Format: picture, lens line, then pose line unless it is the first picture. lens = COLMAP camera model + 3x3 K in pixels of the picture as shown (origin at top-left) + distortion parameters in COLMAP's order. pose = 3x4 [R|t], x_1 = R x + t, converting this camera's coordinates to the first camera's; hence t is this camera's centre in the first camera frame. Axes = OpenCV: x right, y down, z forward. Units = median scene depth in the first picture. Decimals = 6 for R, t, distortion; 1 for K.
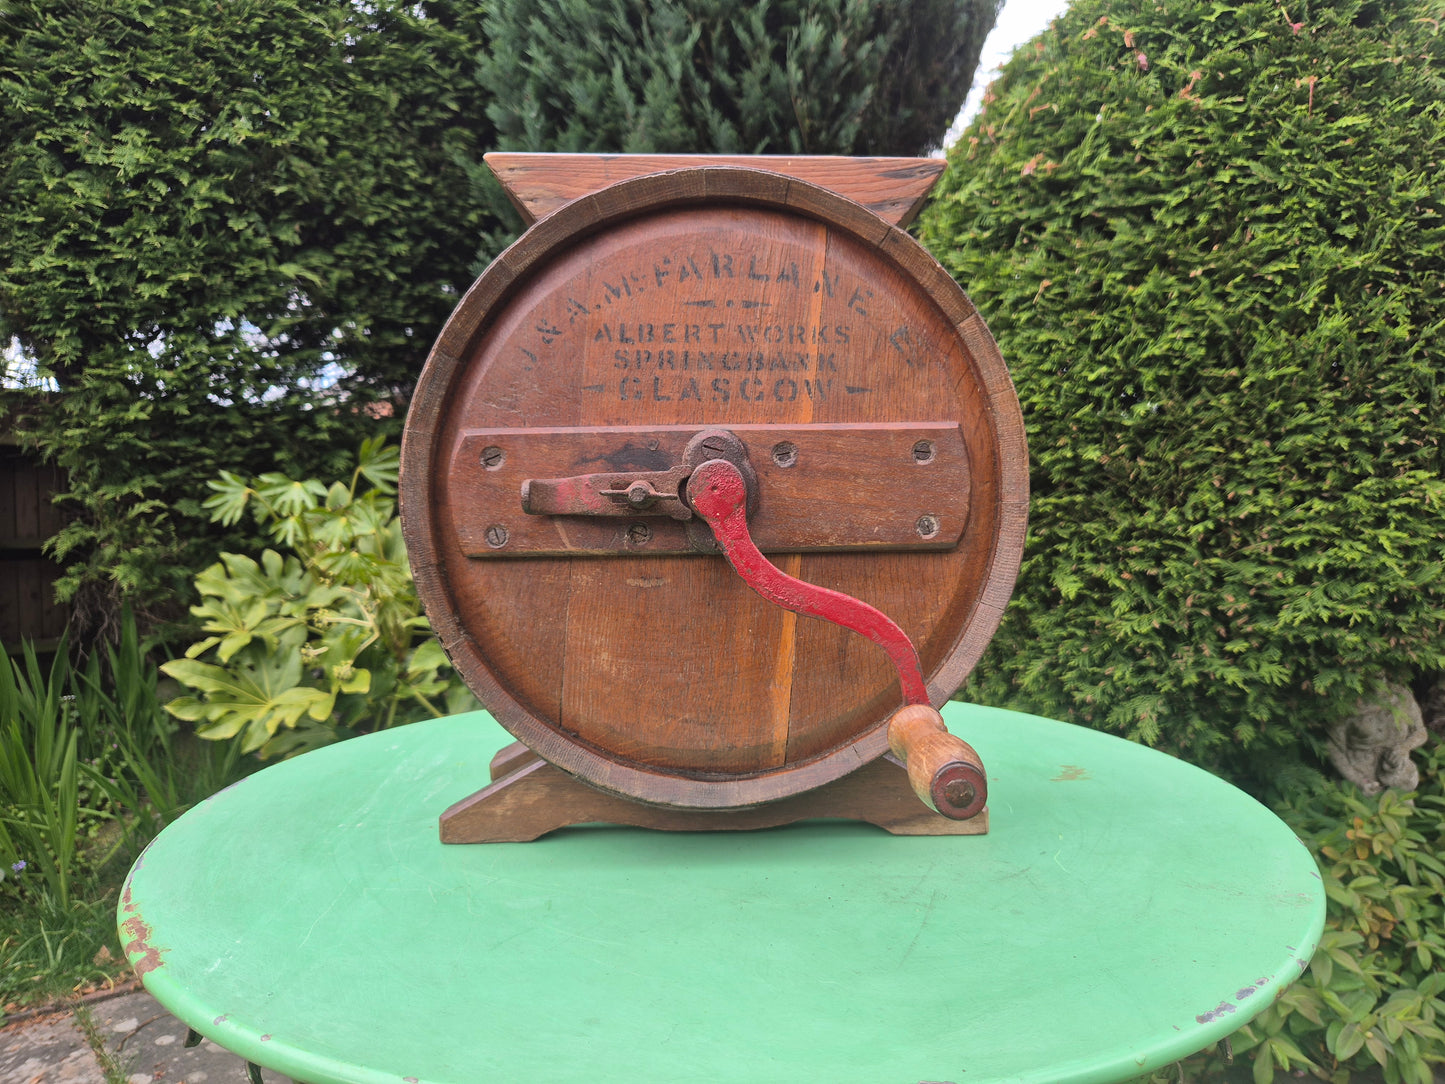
lens RADIAL K [[983.2, 0, 738.9], [0, 983.2, 546.2], [0, 0, 1]] dist [0.055933, -0.049216]
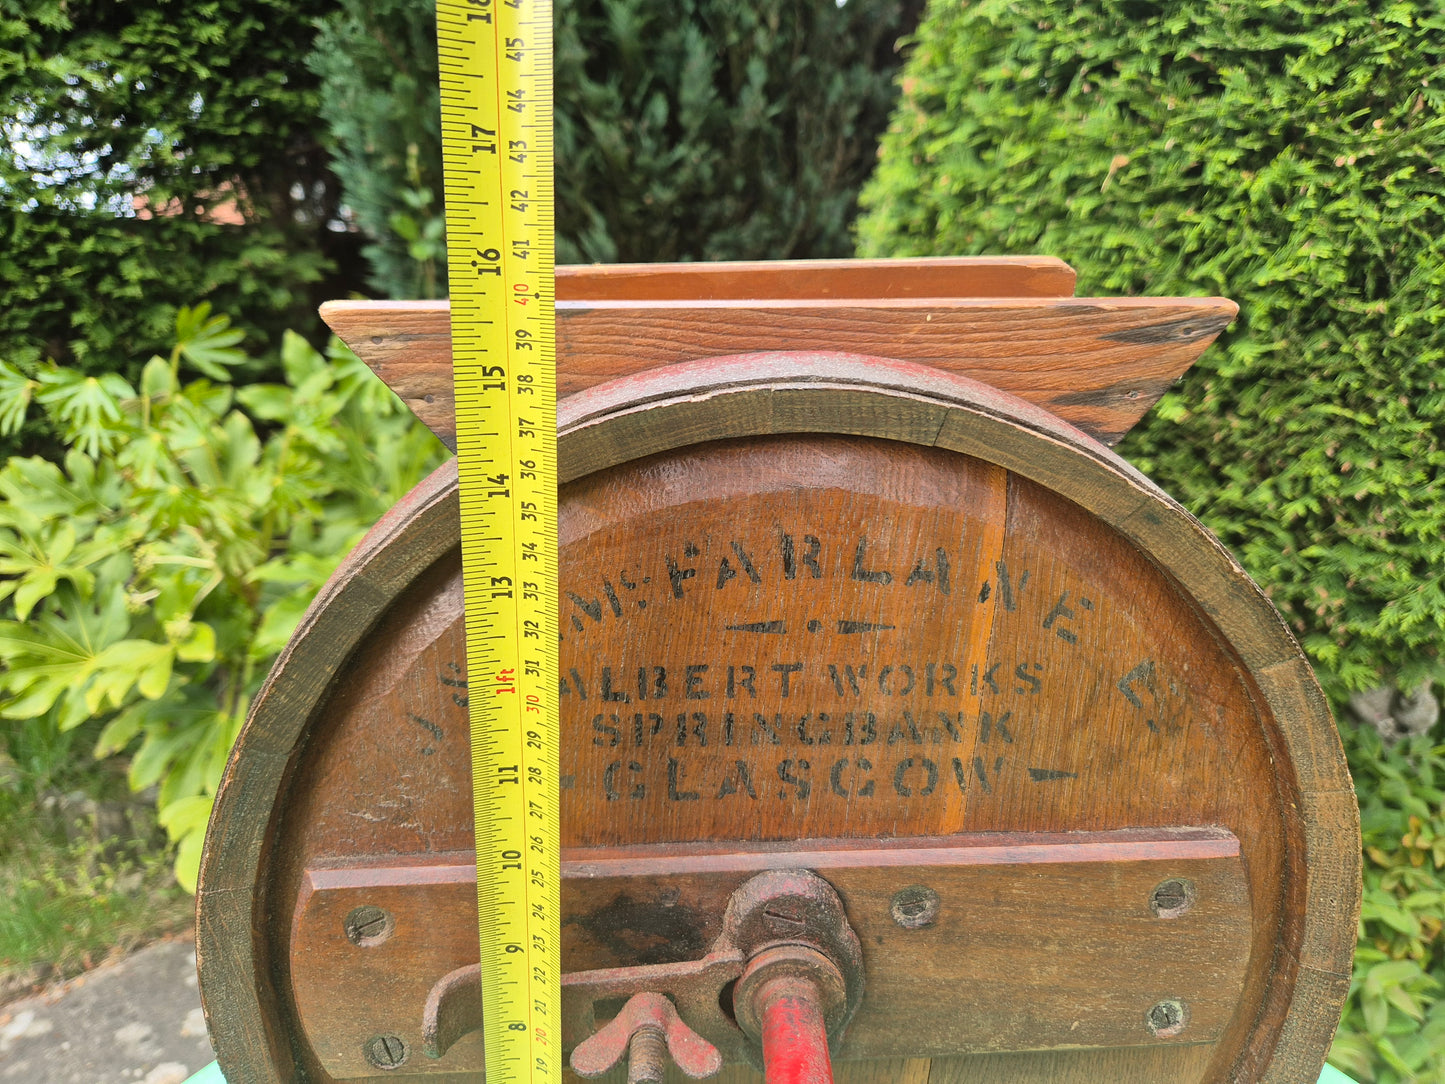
lens RADIAL K [[992.5, 0, 722.5], [0, 992.5, 542.0], [0, 0, 1]] dist [0.045558, -0.047933]
pose [[0.999979, -0.003632, 0.005366, -0.023383], [0.002473, 0.979364, 0.202091, -0.154430], [-0.005990, -0.202074, 0.979352, 0.196645]]
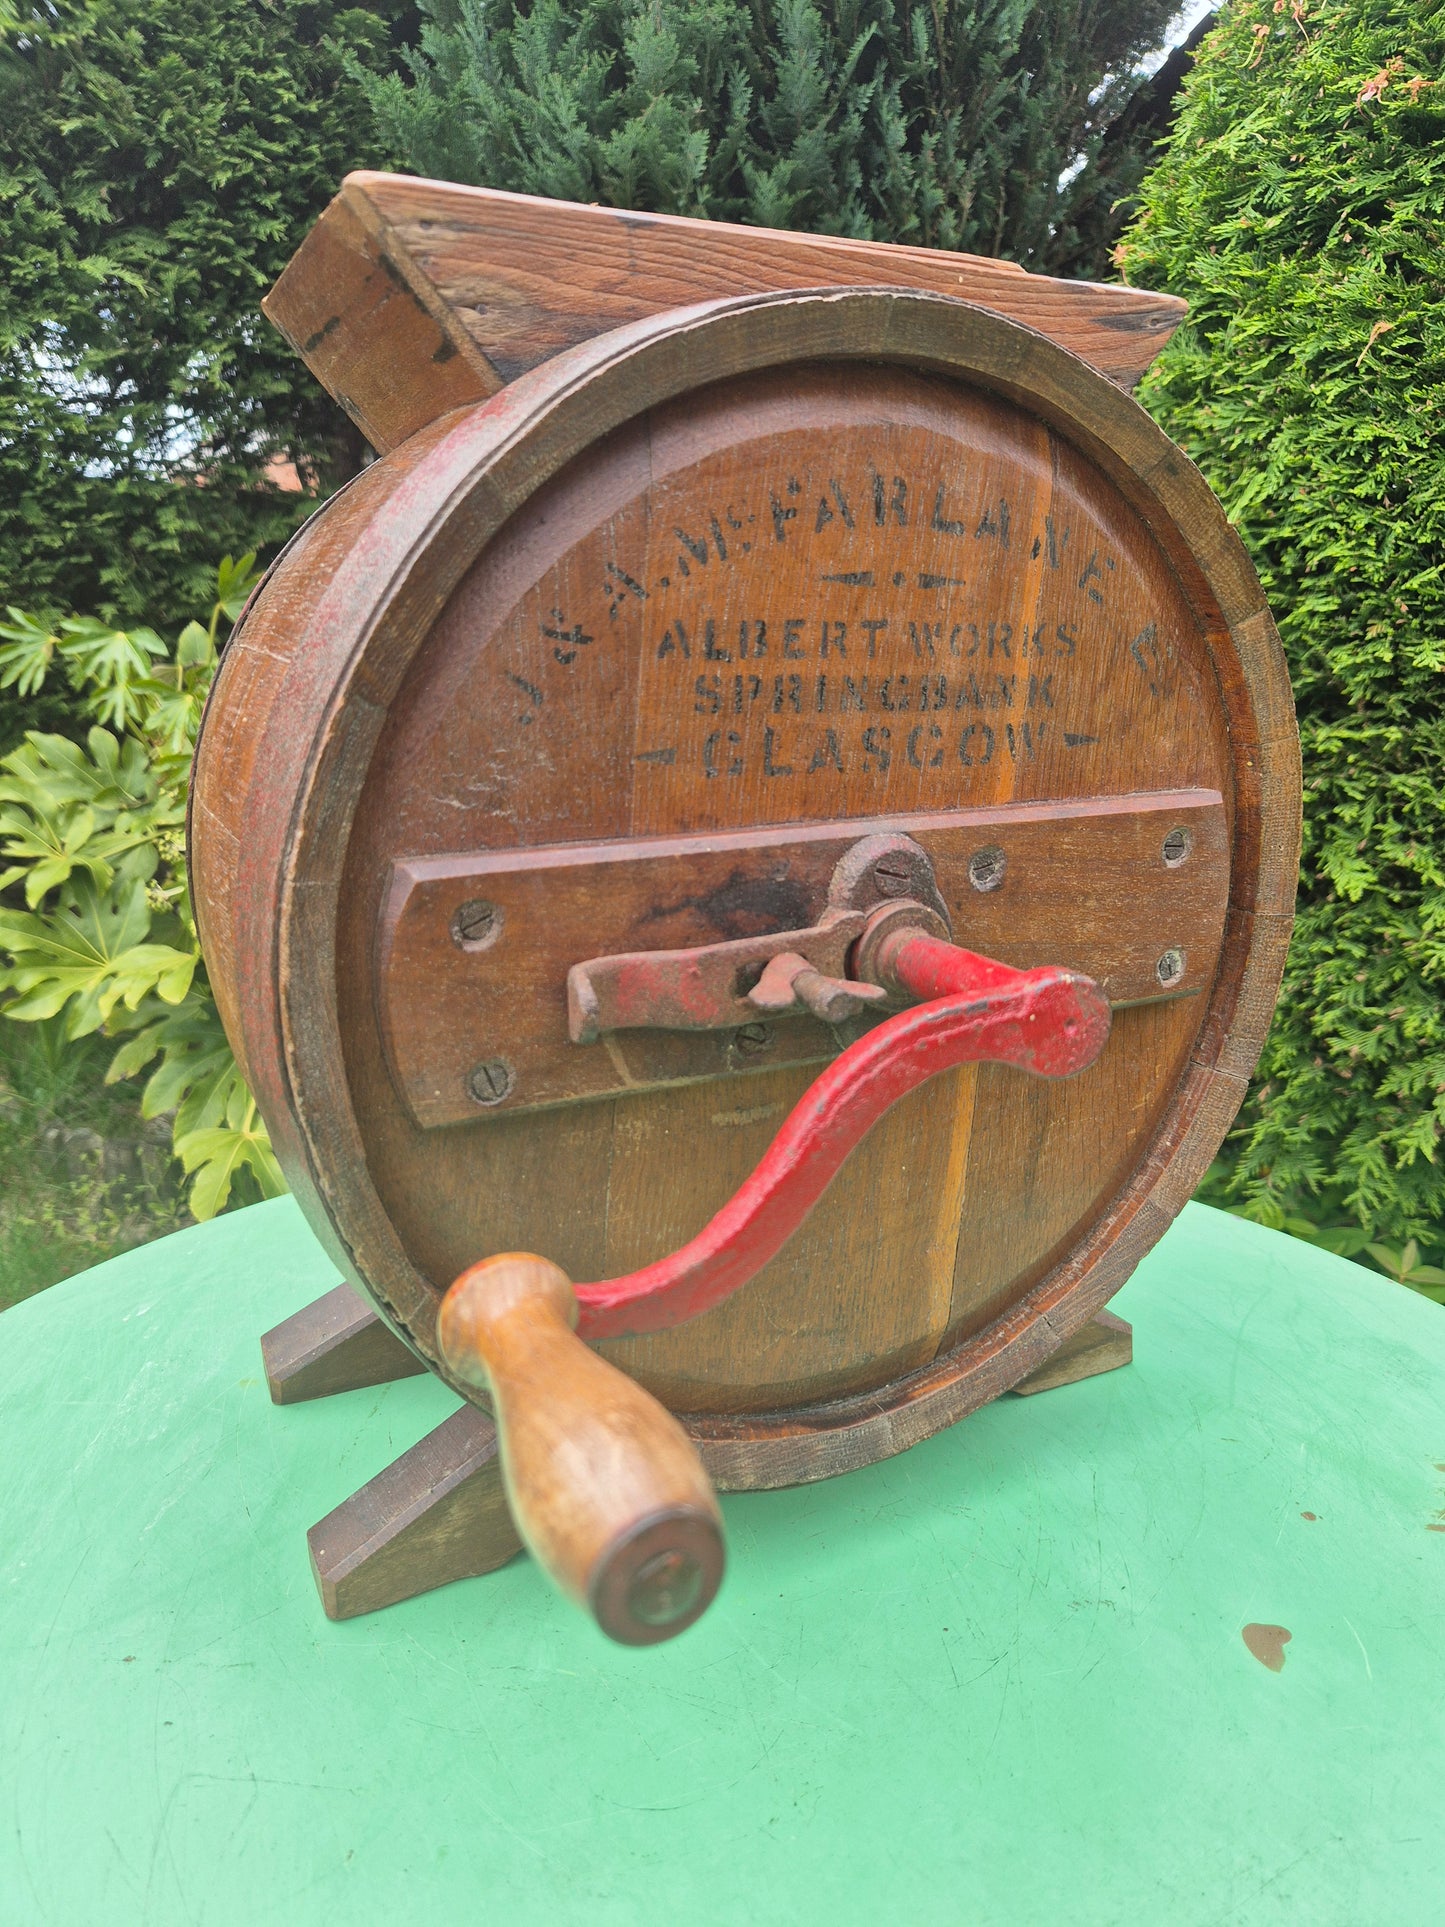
lens RADIAL K [[1302.3, 0, 718.3], [0, 1302.3, 970.9], [0, 0, 1]] dist [0.056298, -0.051069]
pose [[0.906822, -0.101433, 0.409127, -0.153830], [0.007336, 0.974265, 0.225284, -0.079049], [-0.421449, -0.201292, 0.884230, 0.156138]]
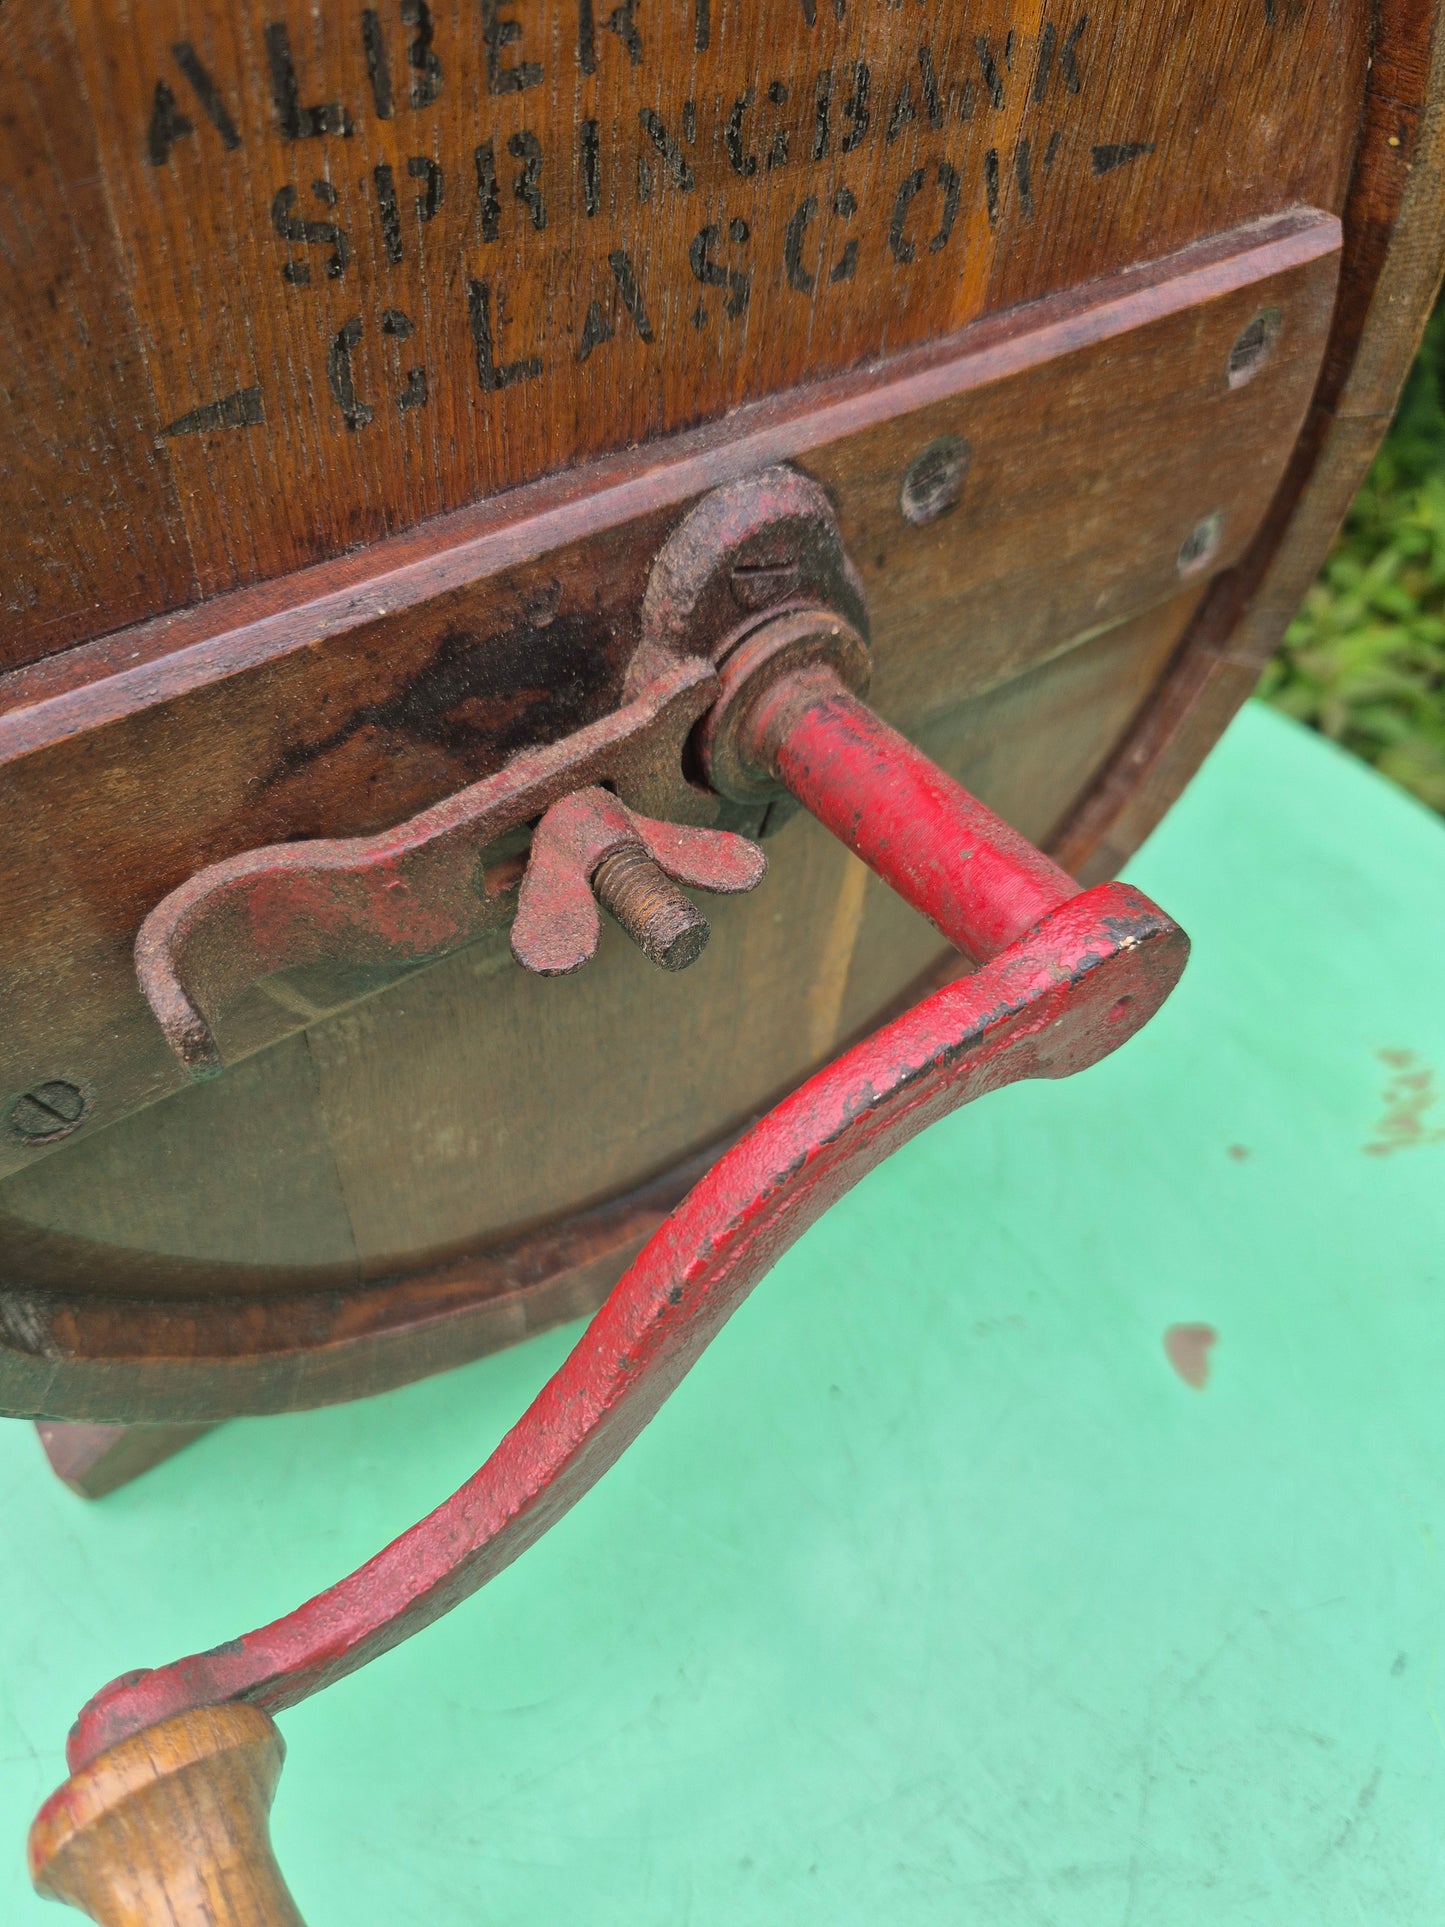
lens RADIAL K [[1357.8, 0, 723.6], [0, 1357.8, 982.6], [0, 0, 1]] dist [0.012052, -0.025774]
pose [[0.826419, -0.422945, 0.371684, -0.083865], [0.008551, 0.669470, 0.742790, -0.113415], [-0.562990, -0.610677, 0.556880, 0.279471]]
